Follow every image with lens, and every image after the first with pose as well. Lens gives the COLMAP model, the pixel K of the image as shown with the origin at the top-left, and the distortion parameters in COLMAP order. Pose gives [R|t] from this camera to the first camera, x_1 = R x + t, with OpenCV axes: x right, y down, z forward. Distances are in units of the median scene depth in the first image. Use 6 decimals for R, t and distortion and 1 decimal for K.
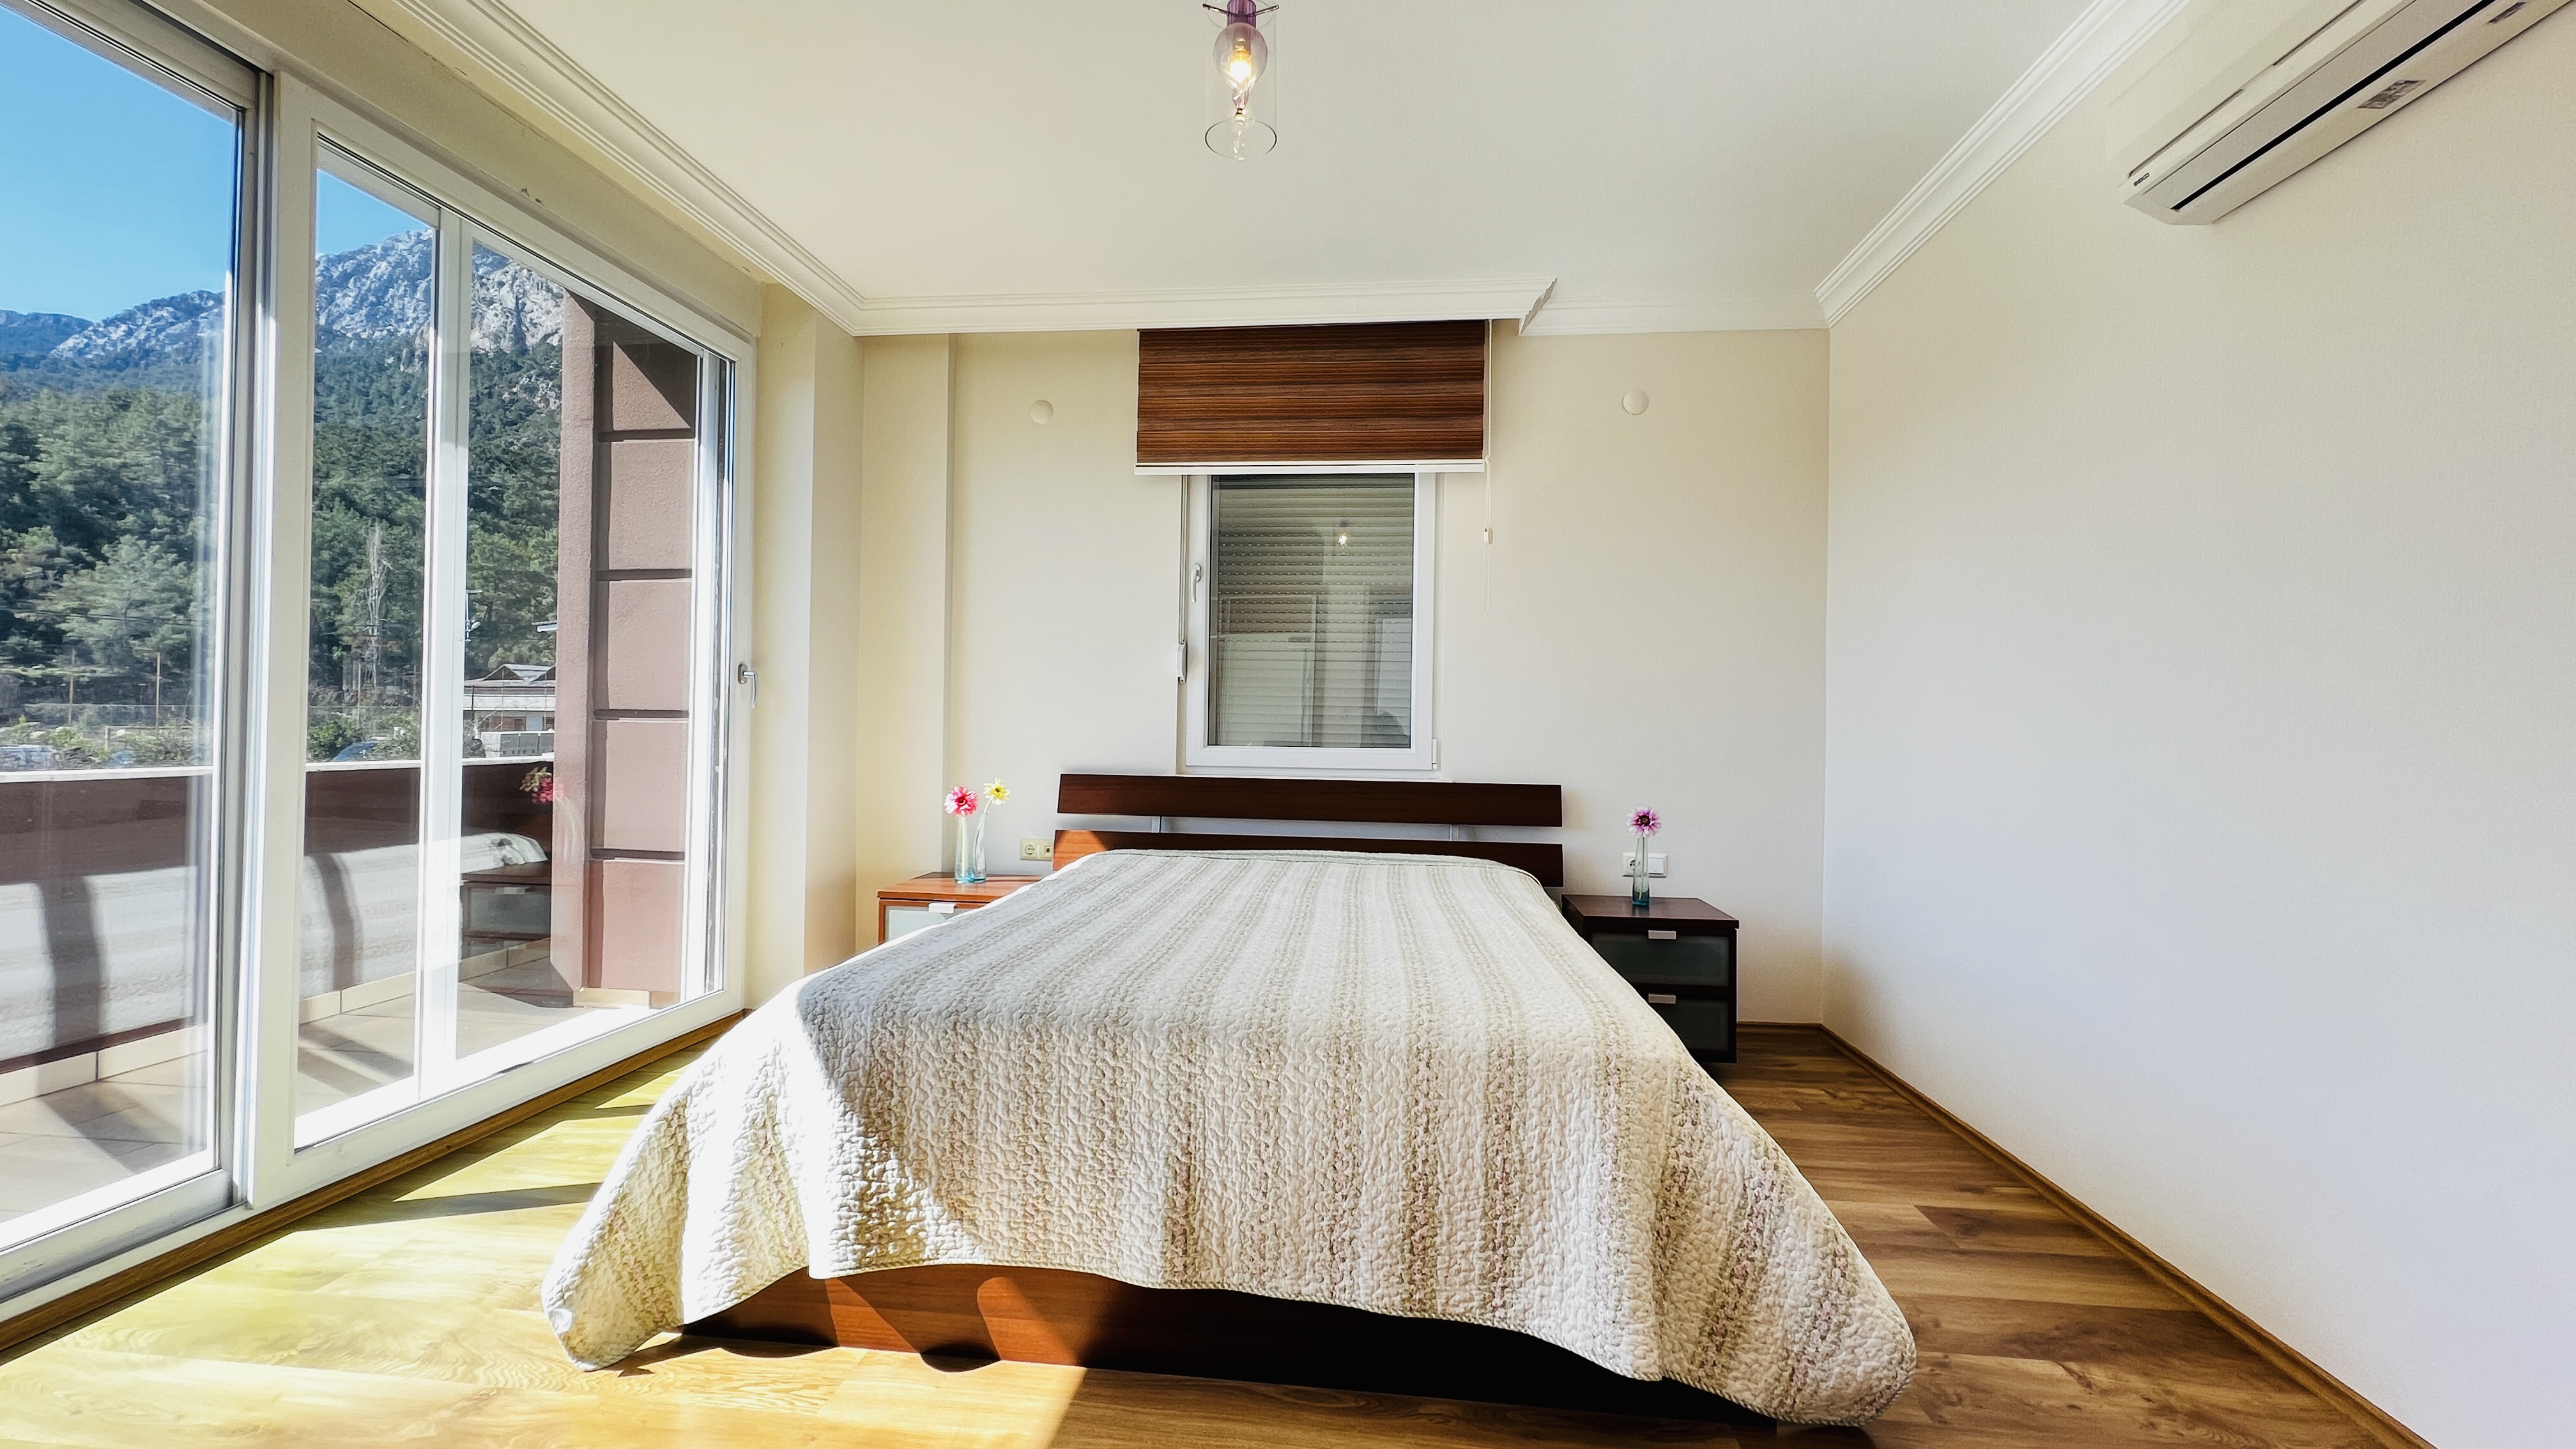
lens RADIAL K [[1035.3, 0, 1283.3], [0, 1035.3, 718.9], [0, 0, 1]] dist [-0.002349, -0.000091]
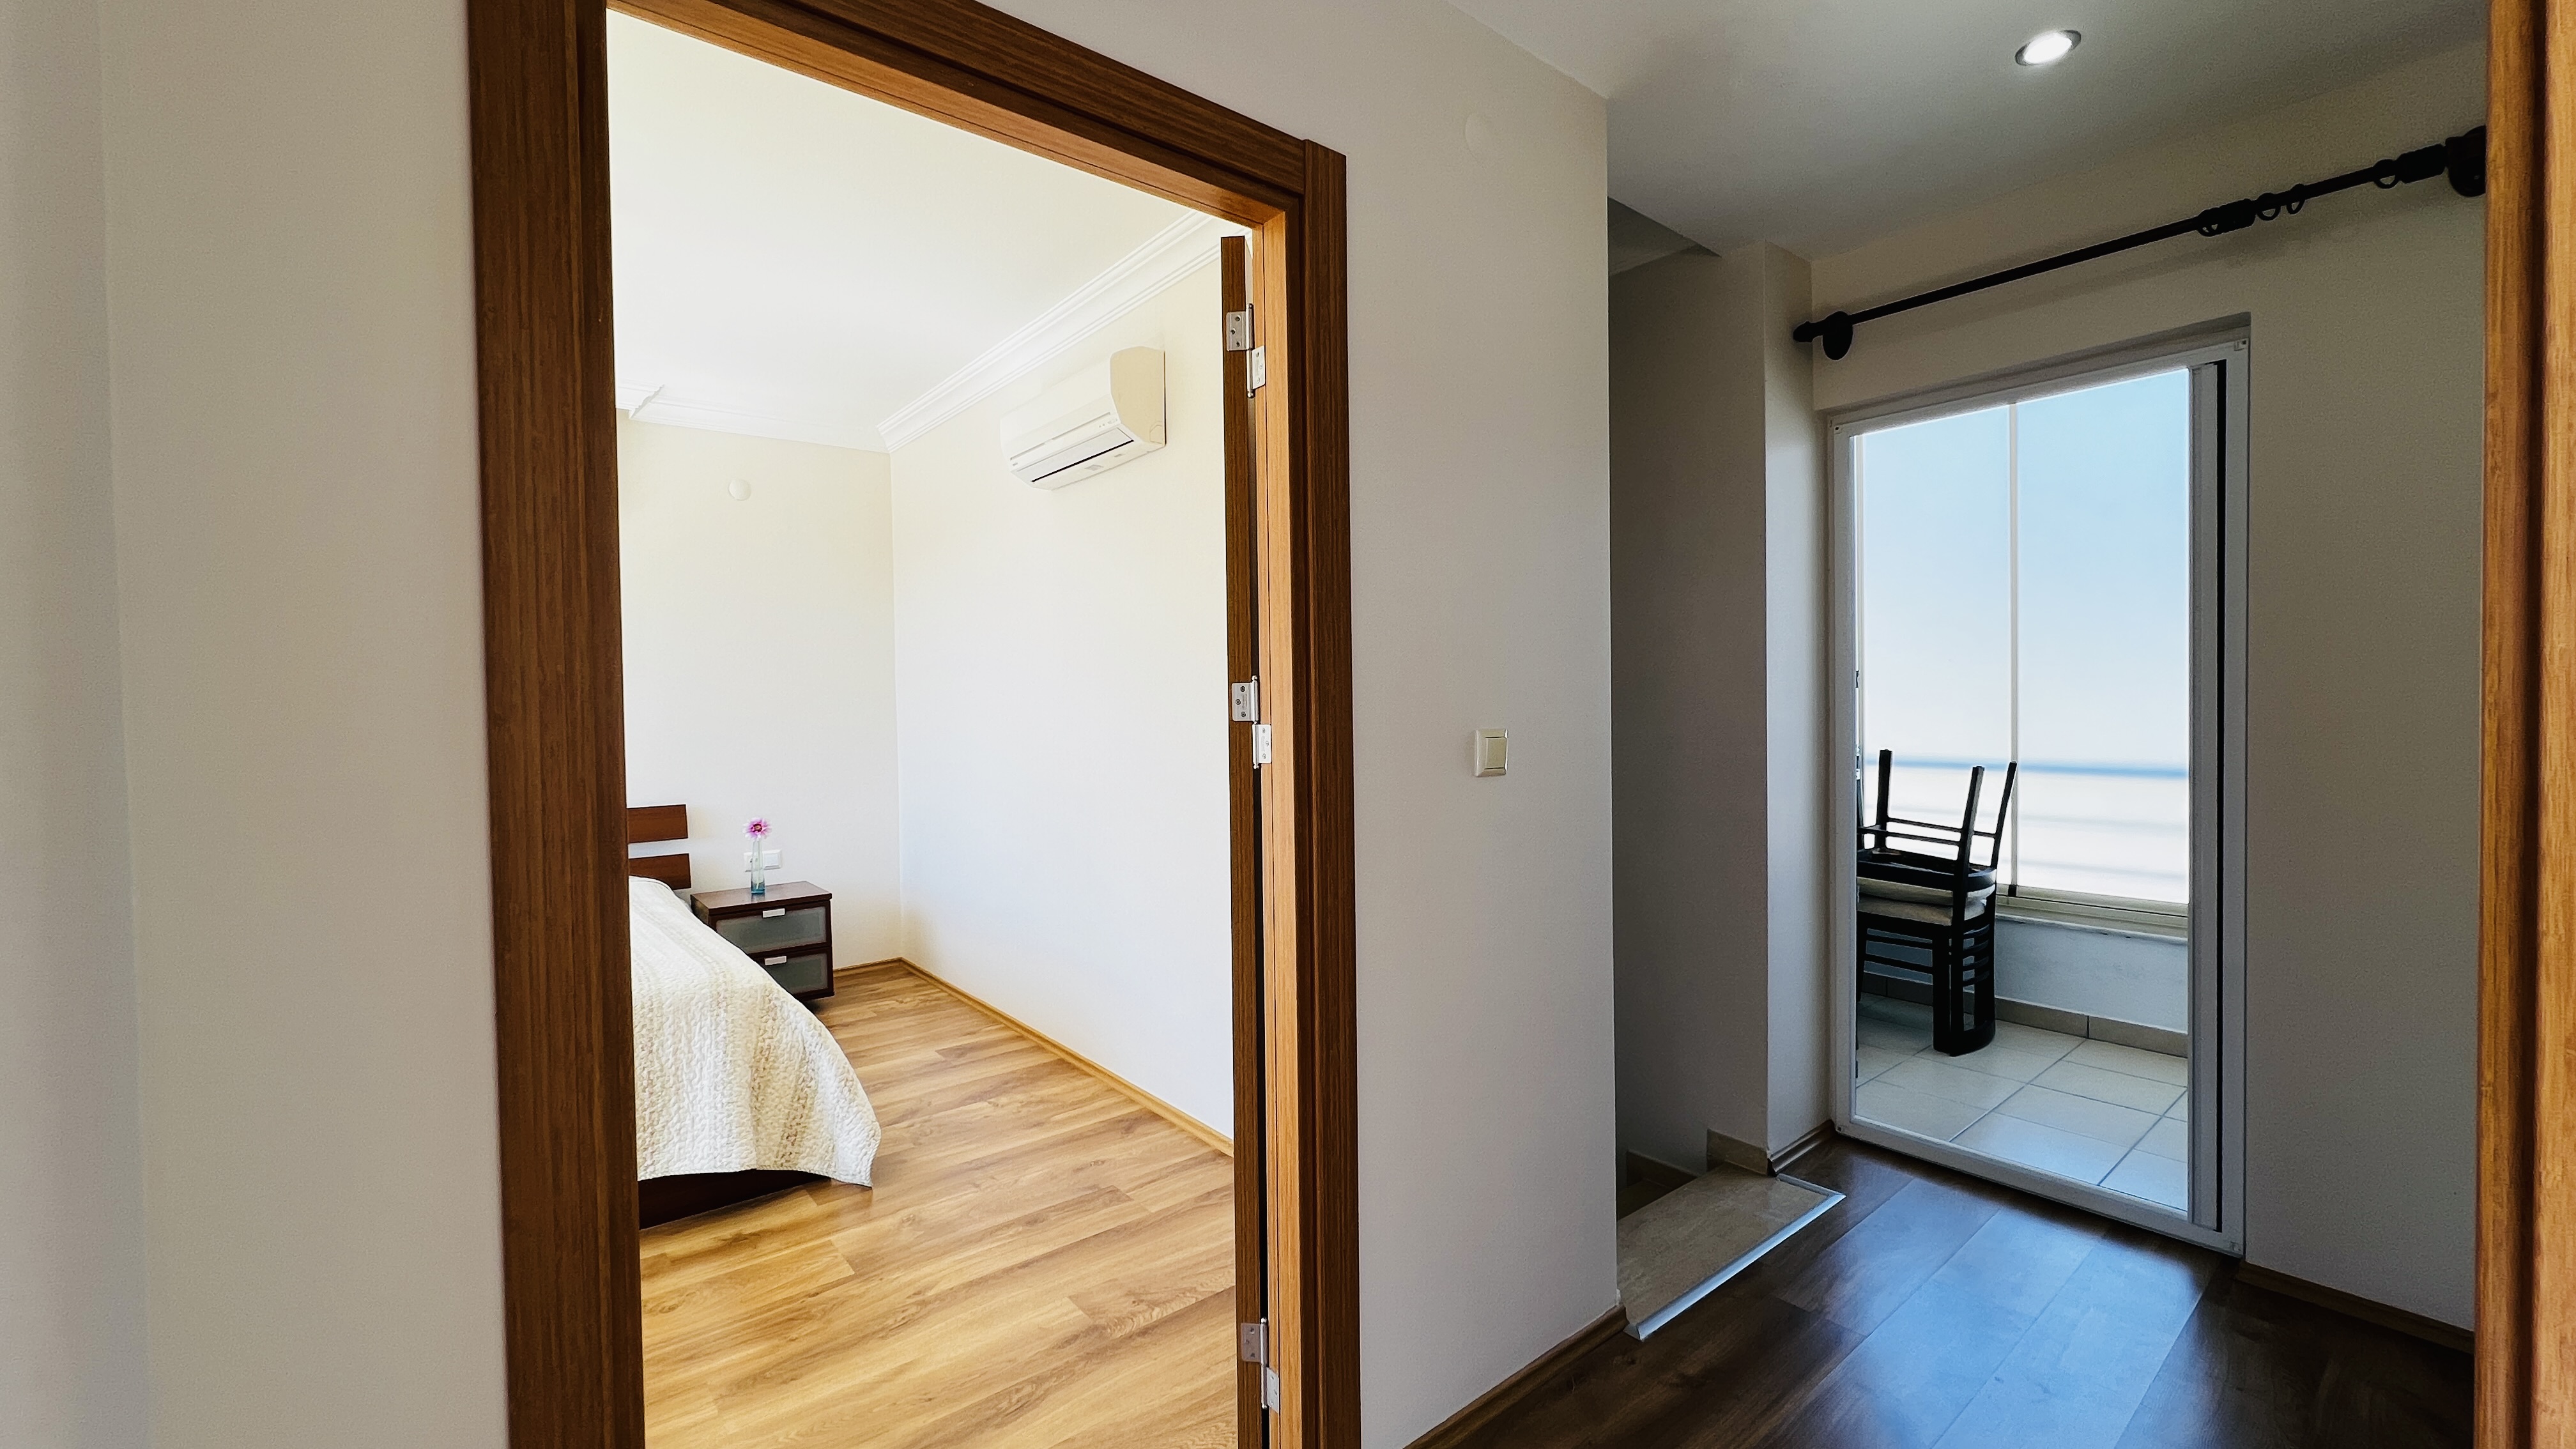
lens RADIAL K [[1044.1, 0, 1279.4], [0, 1044.1, 715.5], [0, 0, 1]] dist [-0.002062, -0.000001]
pose [[0.714896, -0.041360, 0.698007, -0.119226], [0.023924, 0.999111, 0.034699, -0.094552], [-0.698822, -0.008108, 0.715250, -0.513341]]
